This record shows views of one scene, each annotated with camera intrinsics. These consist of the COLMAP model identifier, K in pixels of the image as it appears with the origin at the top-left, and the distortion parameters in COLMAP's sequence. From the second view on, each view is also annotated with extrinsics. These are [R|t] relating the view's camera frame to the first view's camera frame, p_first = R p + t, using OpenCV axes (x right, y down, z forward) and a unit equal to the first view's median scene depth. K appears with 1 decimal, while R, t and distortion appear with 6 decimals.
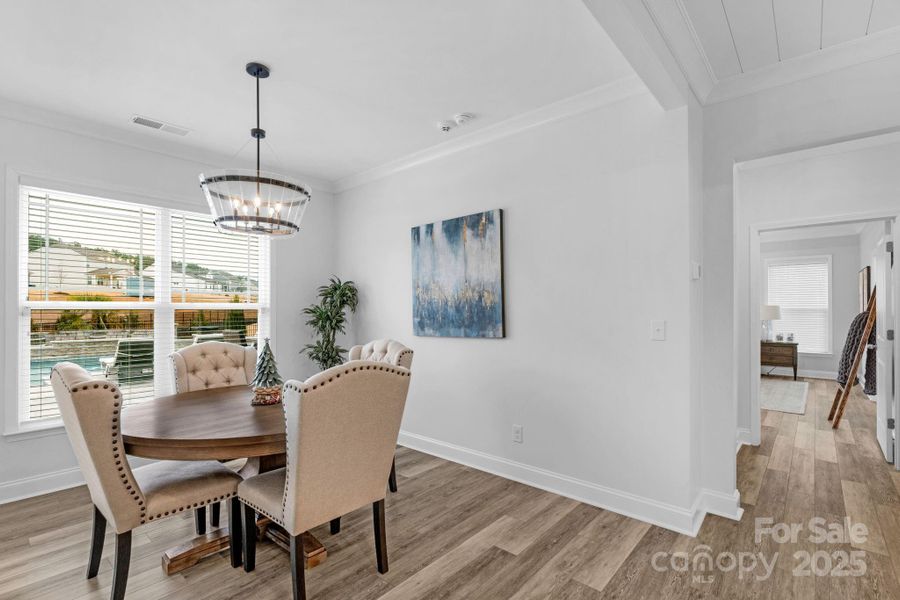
lens RADIAL K [[429.0, 0, 444.2], [0, 429.0, 302.2], [0, 0, 1]] dist [-0.000926, 0.000556]
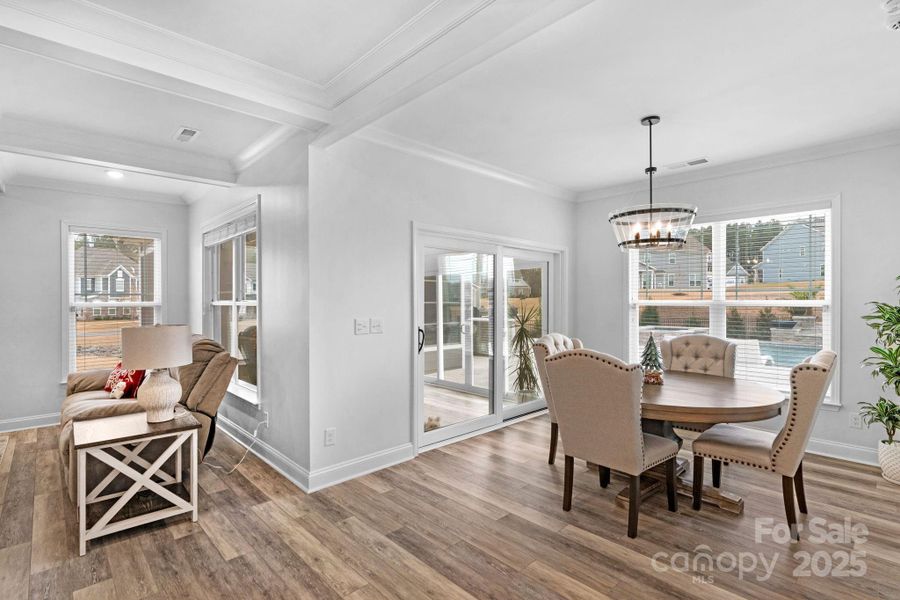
lens RADIAL K [[448.9, 0, 453.6], [0, 448.9, 298.7], [0, 0, 1]] dist [-0.005402, -0.000134]
pose [[-0.091710, 0.002889, -0.995782, 0.683948], [0.017416, 0.999847, 0.001297, -0.018314], [0.995633, -0.017223, -0.091747, 0.390163]]
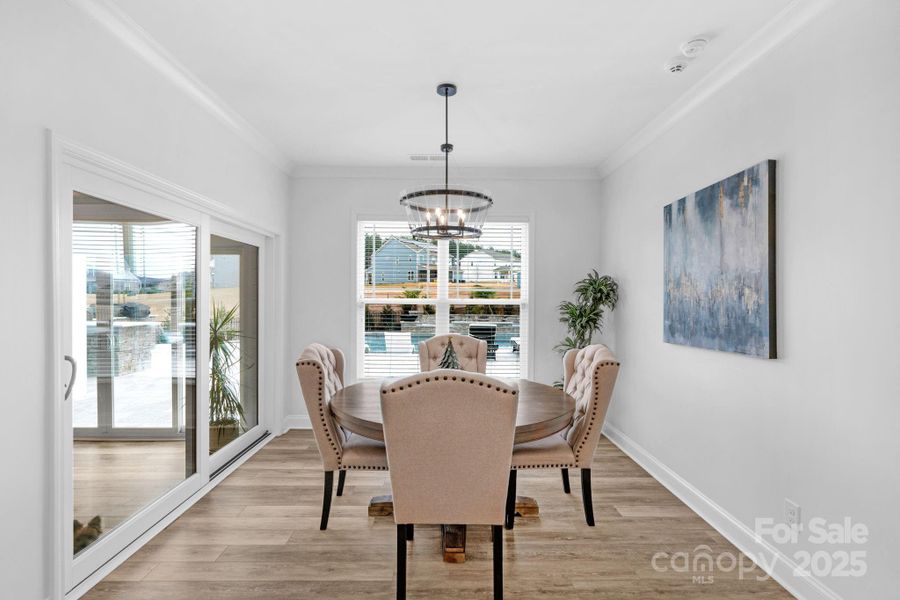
lens RADIAL K [[420.3, 0, 448.2], [0, 420.3, 299.1], [0, 0, 1]] dist [-0.000175, 0.000282]
pose [[0.669781, 0.010458, -0.742485, 0.267129], [0.003898, 0.999838, 0.017599, -0.020137], [0.742548, -0.014682, 0.669632, 0.204858]]
